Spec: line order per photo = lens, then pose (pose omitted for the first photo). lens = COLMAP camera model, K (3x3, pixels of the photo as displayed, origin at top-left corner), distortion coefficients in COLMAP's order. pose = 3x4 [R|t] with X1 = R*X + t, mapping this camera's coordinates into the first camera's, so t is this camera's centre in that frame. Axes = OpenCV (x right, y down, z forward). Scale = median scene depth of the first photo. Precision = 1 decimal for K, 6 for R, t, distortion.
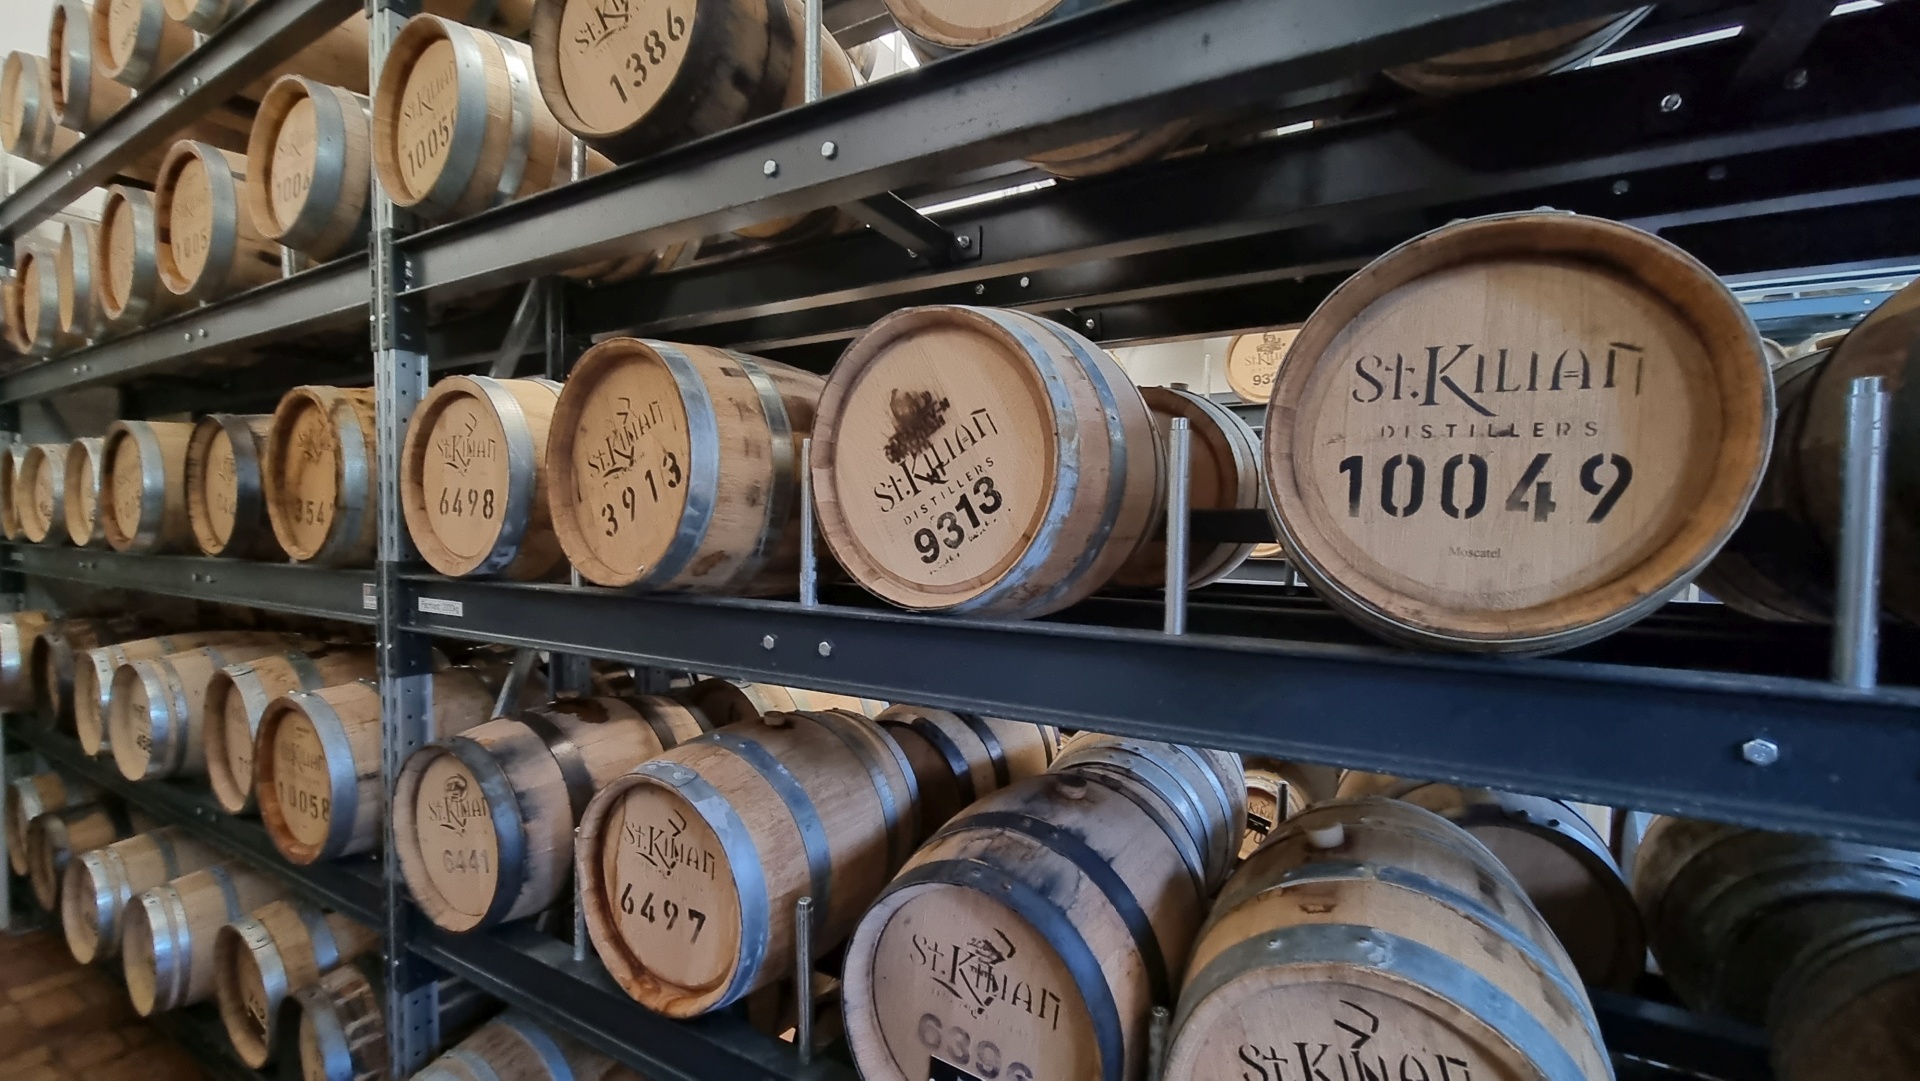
lens RADIAL K [[1116.8, 0, 960.0], [0, 1116.8, 540.5], [0, 0, 1]] dist [0.006841, 0.001667]
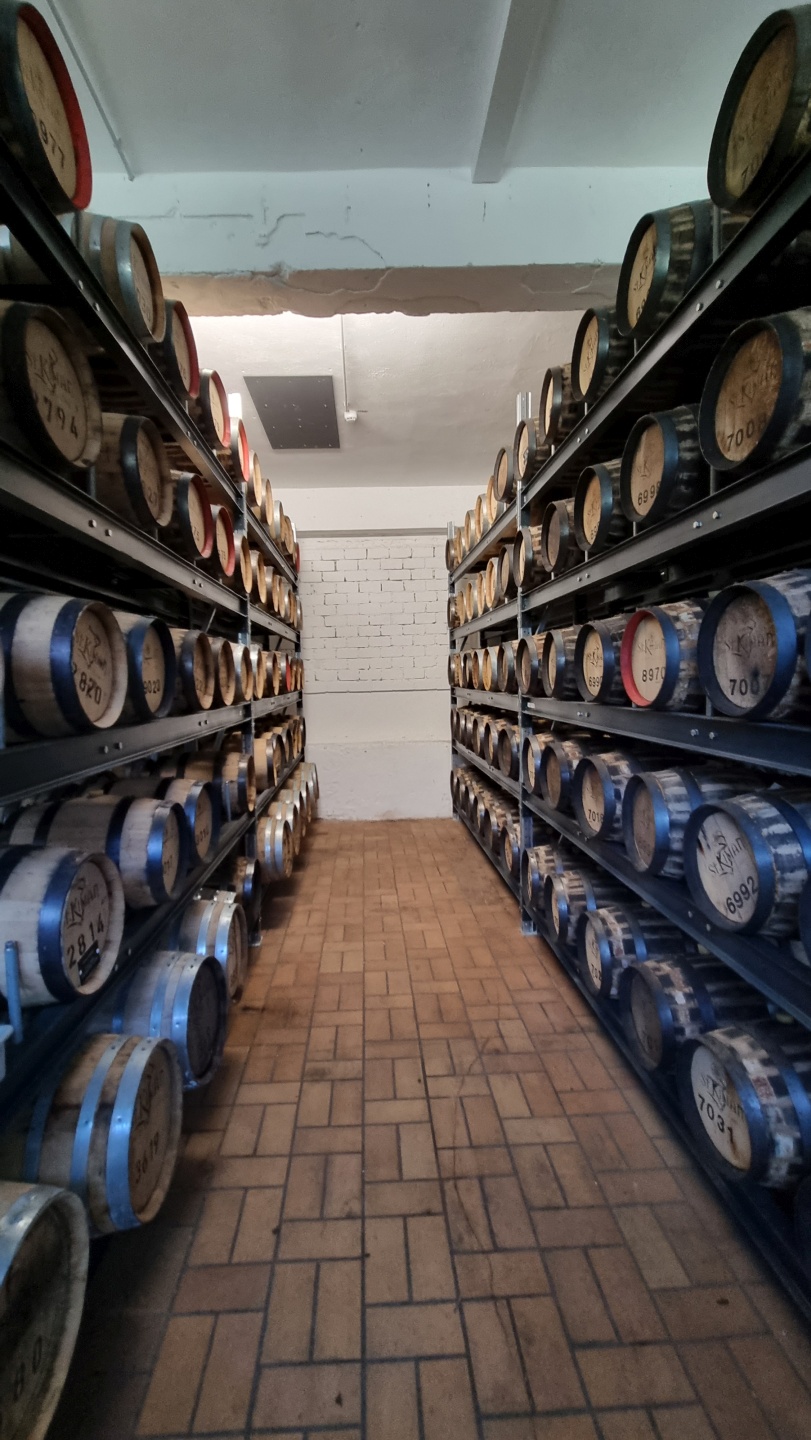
lens RADIAL K [[837.6, 0, 405.5], [0, 837.6, 720.0], [0, 0, 1]] dist [0.006841, 0.001667]
pose [[0.659957, 0.036110, -0.750435, 0.743772], [-0.012407, 0.999232, 0.037170, 0.009727], [0.751201, -0.015220, 0.659898, -0.587999]]
